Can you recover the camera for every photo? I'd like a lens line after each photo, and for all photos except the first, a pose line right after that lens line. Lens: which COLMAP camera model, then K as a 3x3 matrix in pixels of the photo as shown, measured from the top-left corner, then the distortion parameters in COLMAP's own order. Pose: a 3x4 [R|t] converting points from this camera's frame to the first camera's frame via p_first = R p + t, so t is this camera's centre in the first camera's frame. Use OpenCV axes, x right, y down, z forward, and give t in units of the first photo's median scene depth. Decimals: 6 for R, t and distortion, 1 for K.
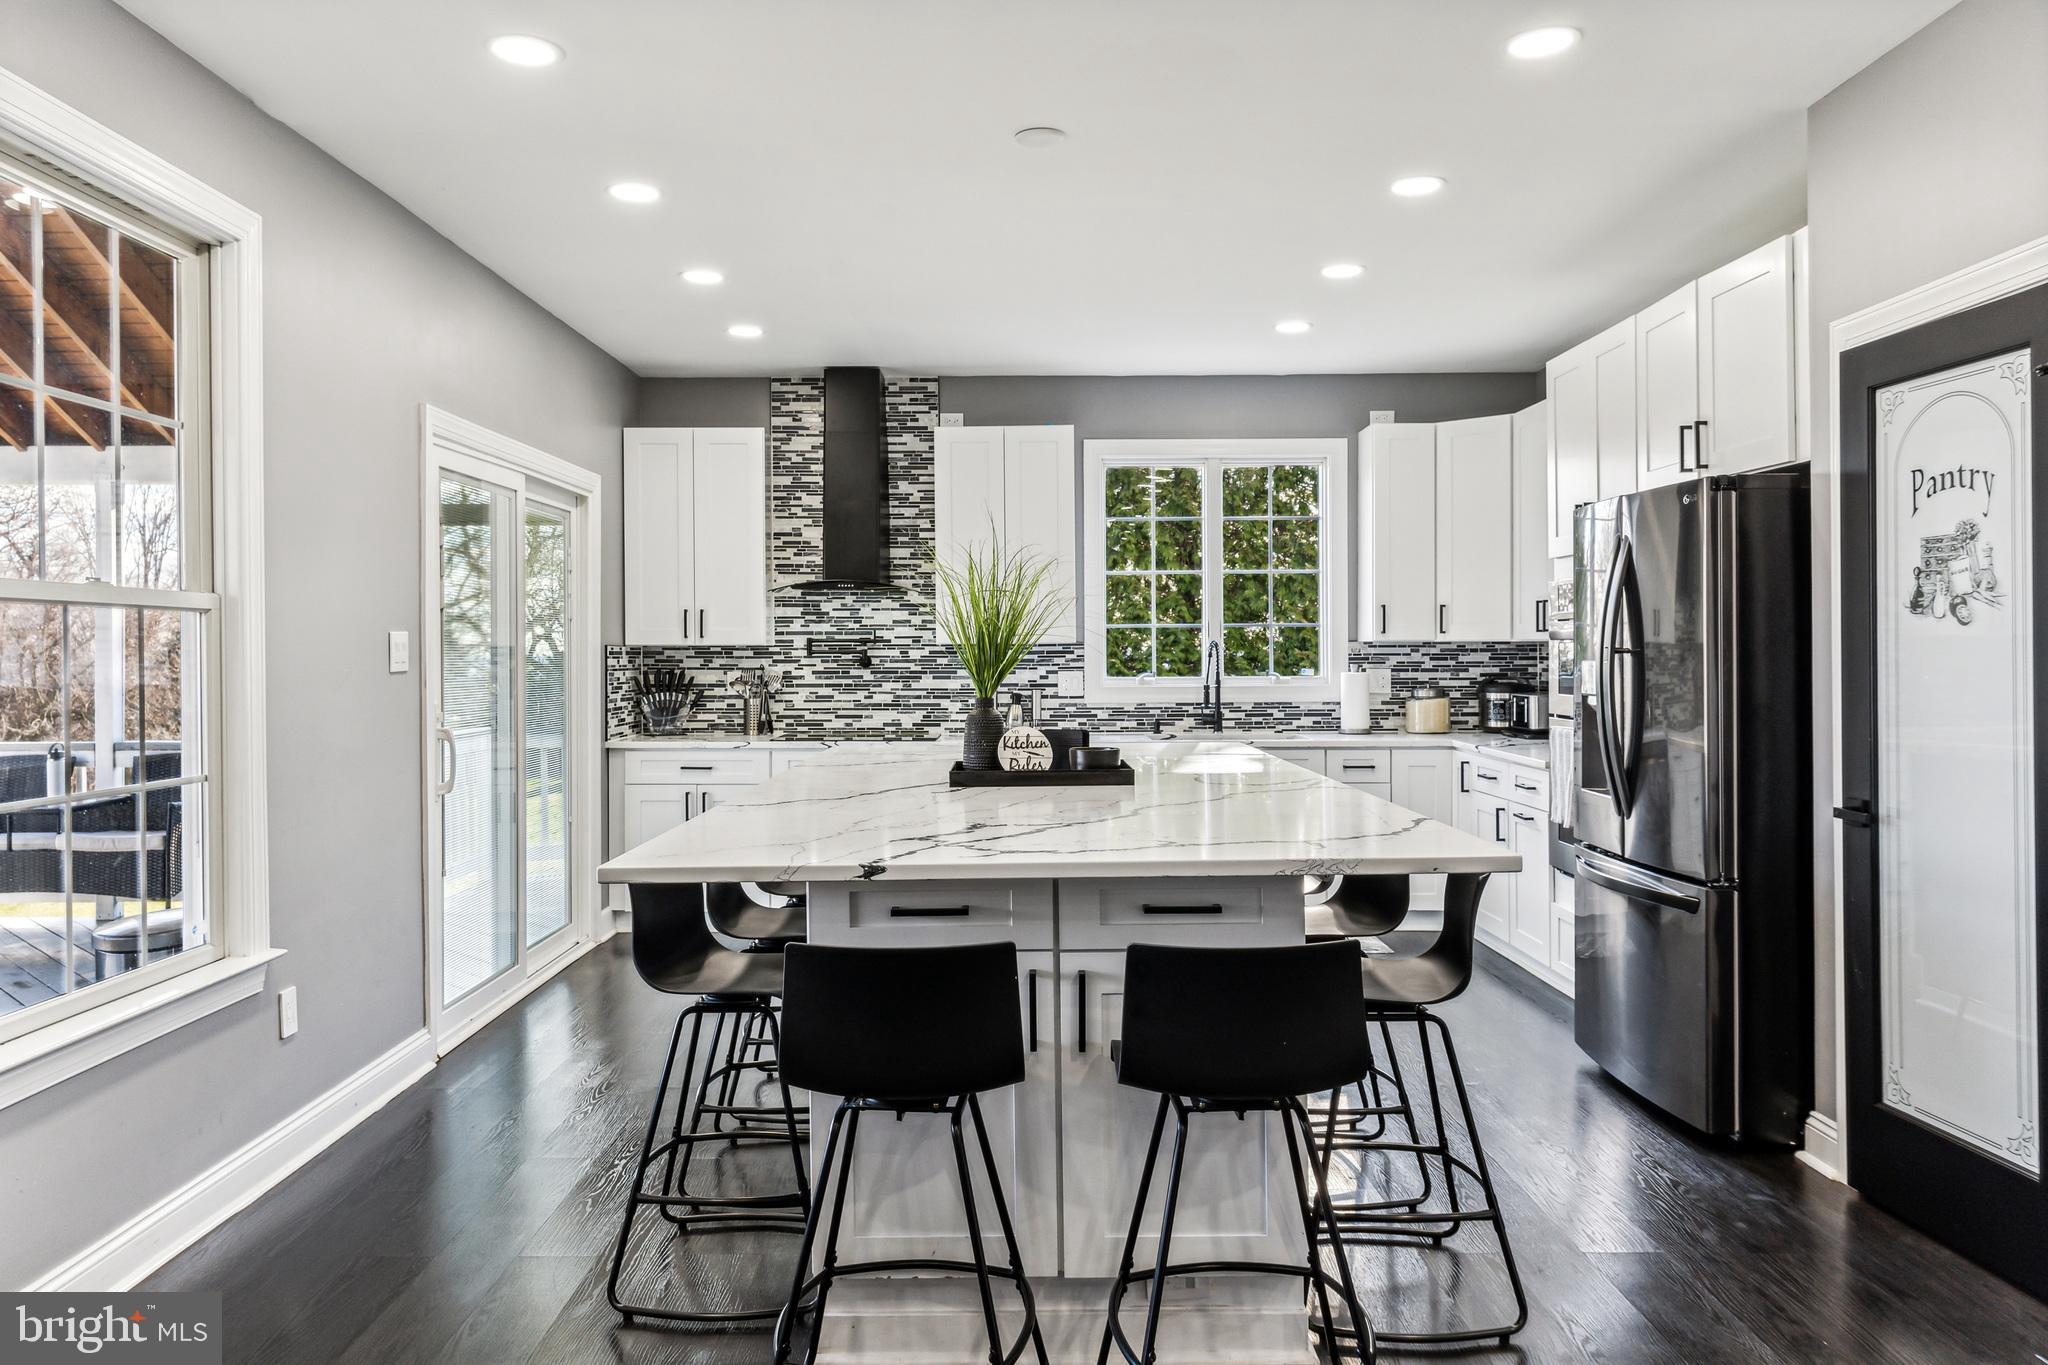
lens RADIAL K [[1455.1, 0, 1019.4], [0, 1455.1, 652.1], [0, 0, 1]] dist [0.009847, -0.003789]
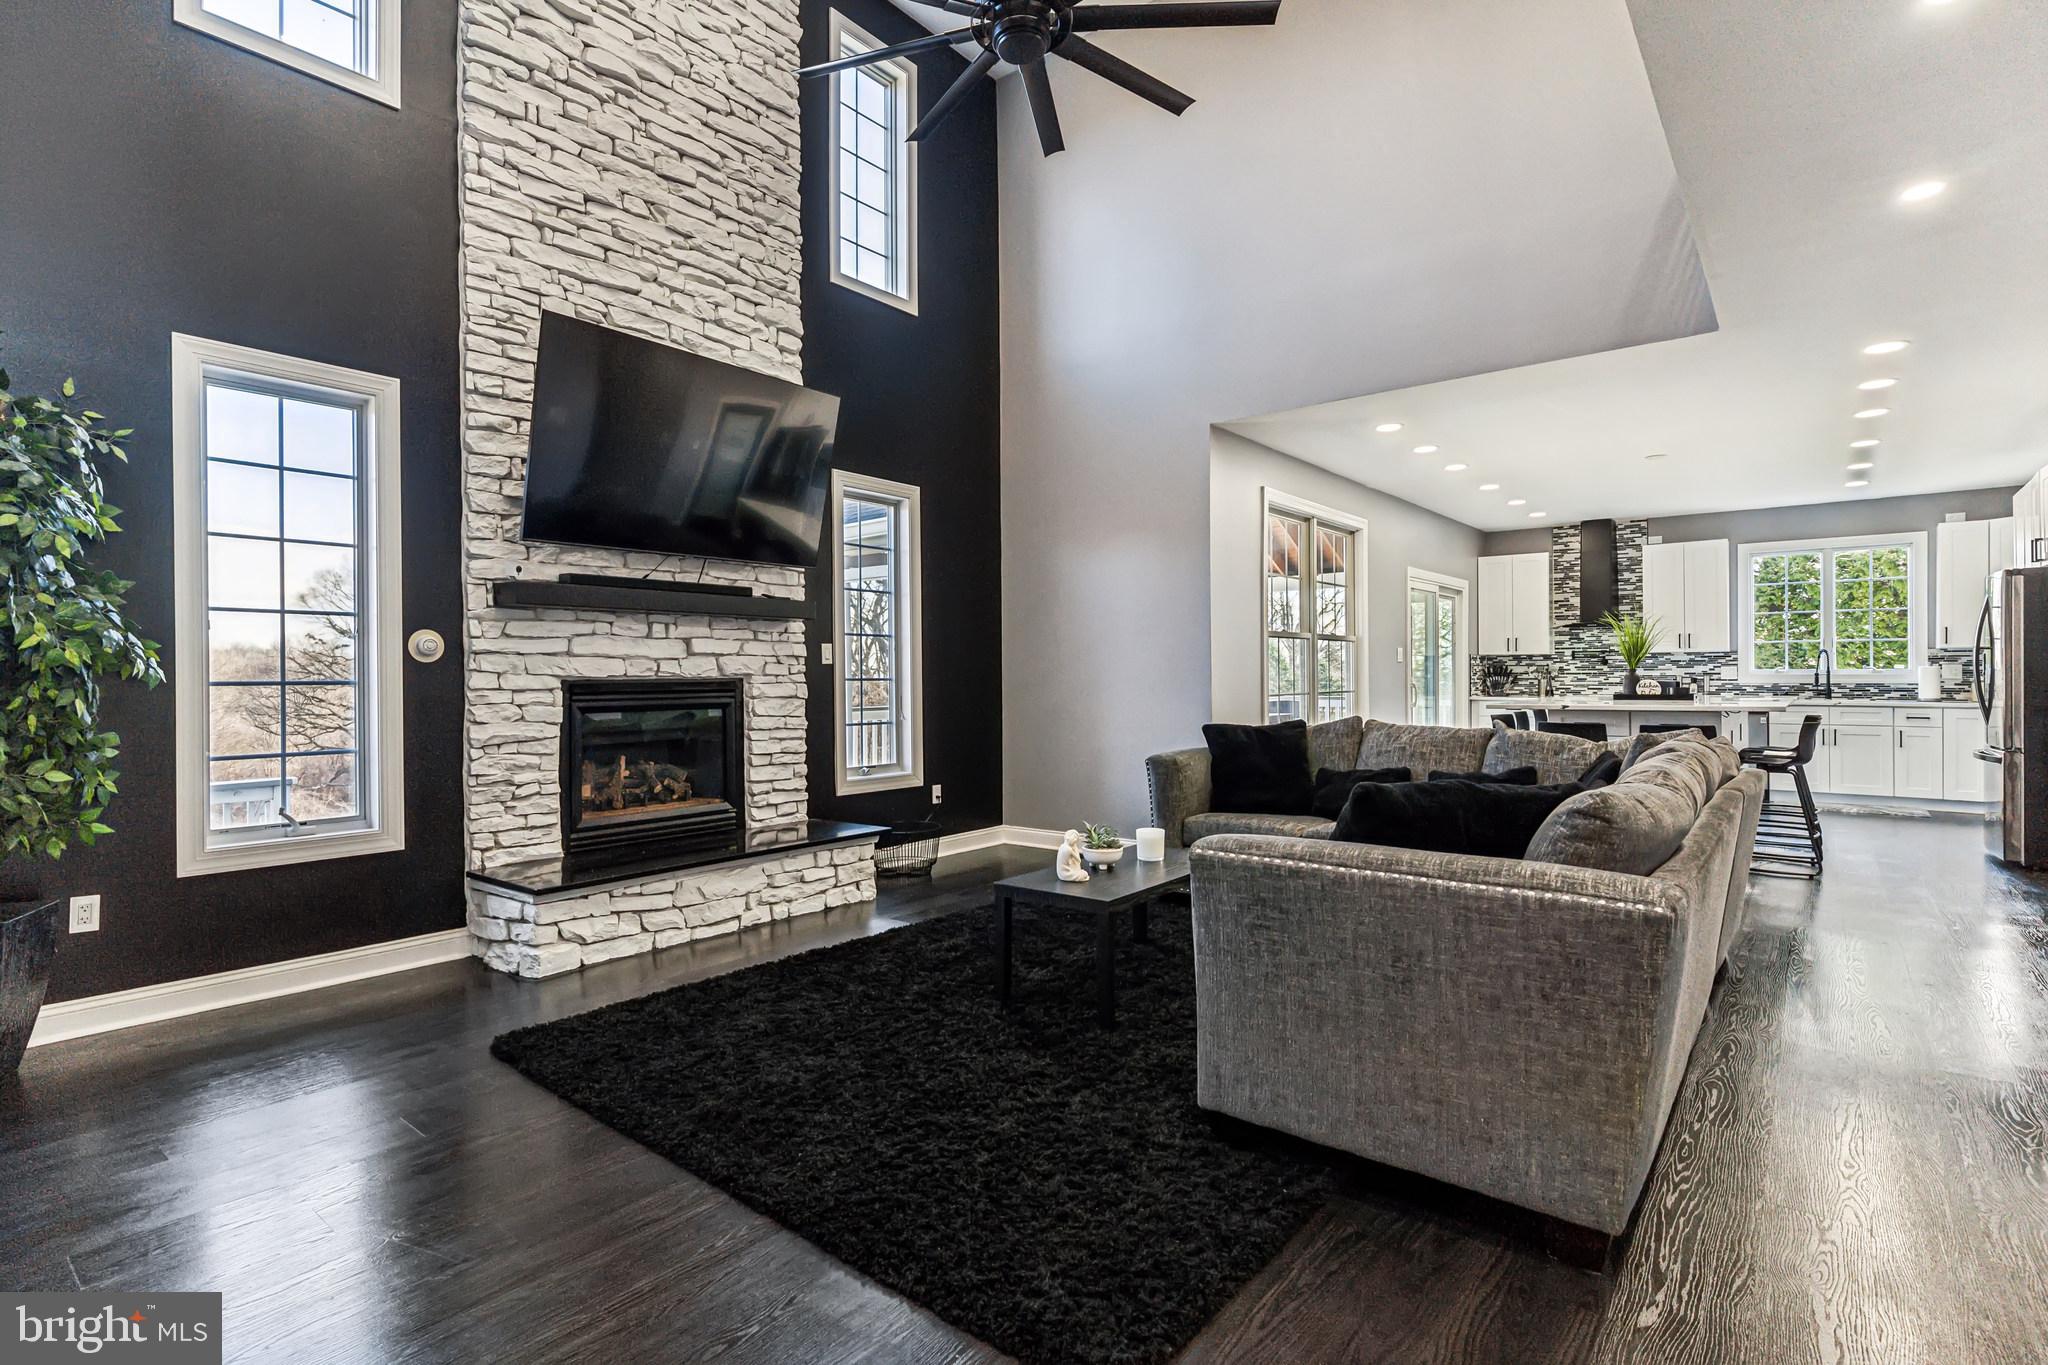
lens RADIAL K [[1022.2, 0, 1001.9], [0, 1022.2, 674.9], [0, 0, 1]] dist [0.006004, 0.002752]
pose [[0.776788, 0.001889, -0.629759, 0.142421], [0.000610, 0.999993, 0.003753, 0.018893], [0.629762, -0.003299, 0.776781, -0.645937]]
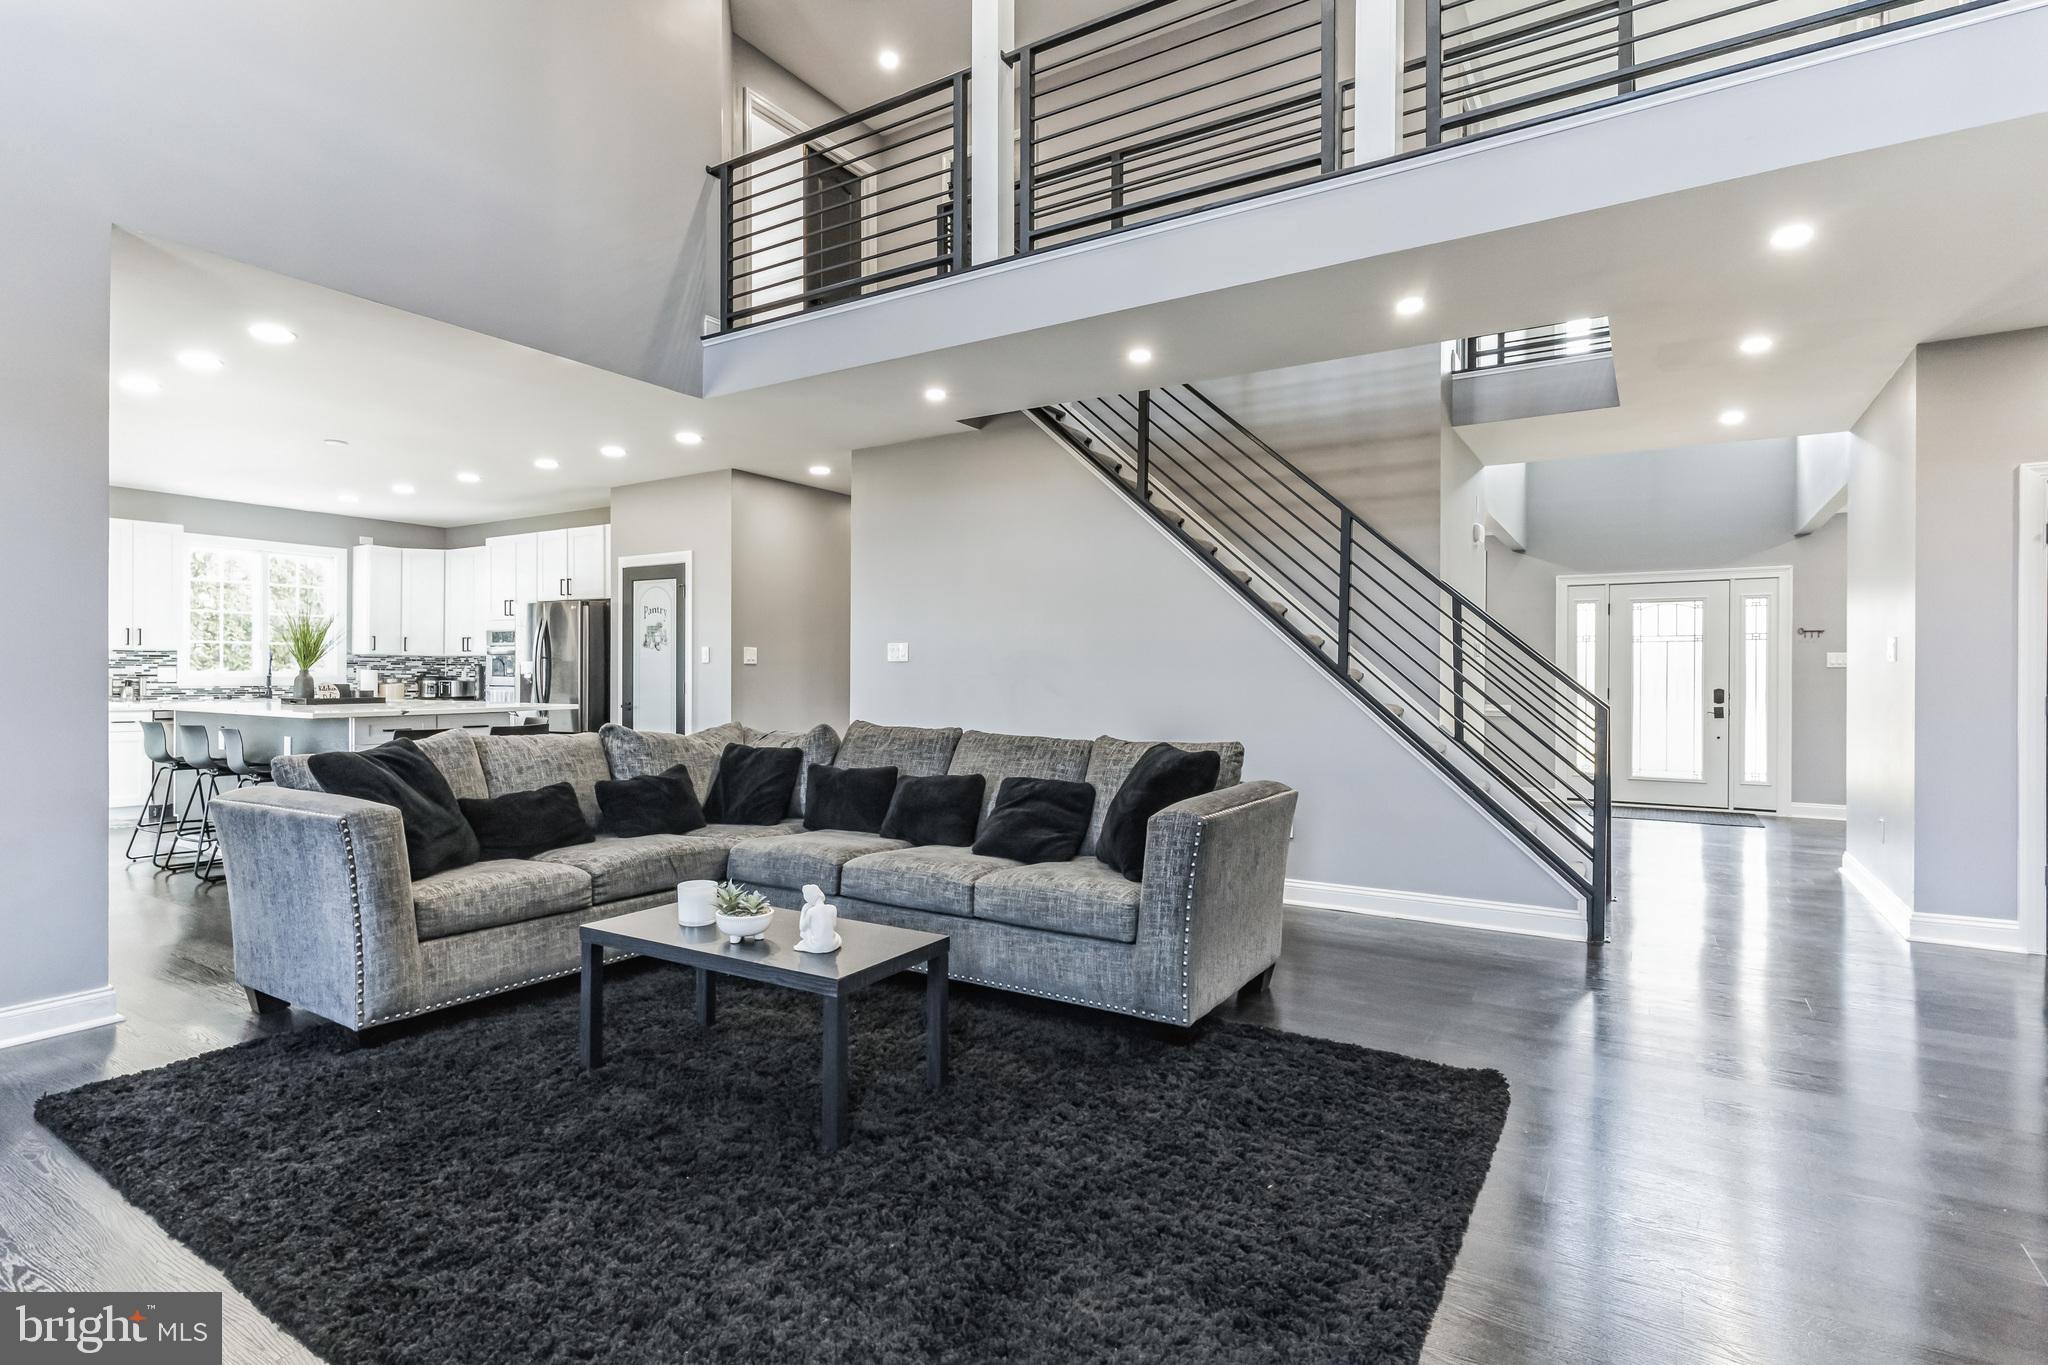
lens RADIAL K [[1022.2, 0, 1015.5], [0, 1022.2, 673.3], [0, 0, 1]] dist [0.006004, 0.002752]
pose [[0.544859, 0.011061, 0.838455, -0.434524], [-0.007866, 0.999936, -0.008080, 0.022270], [-0.838491, -0.002193, 0.544911, -0.491255]]
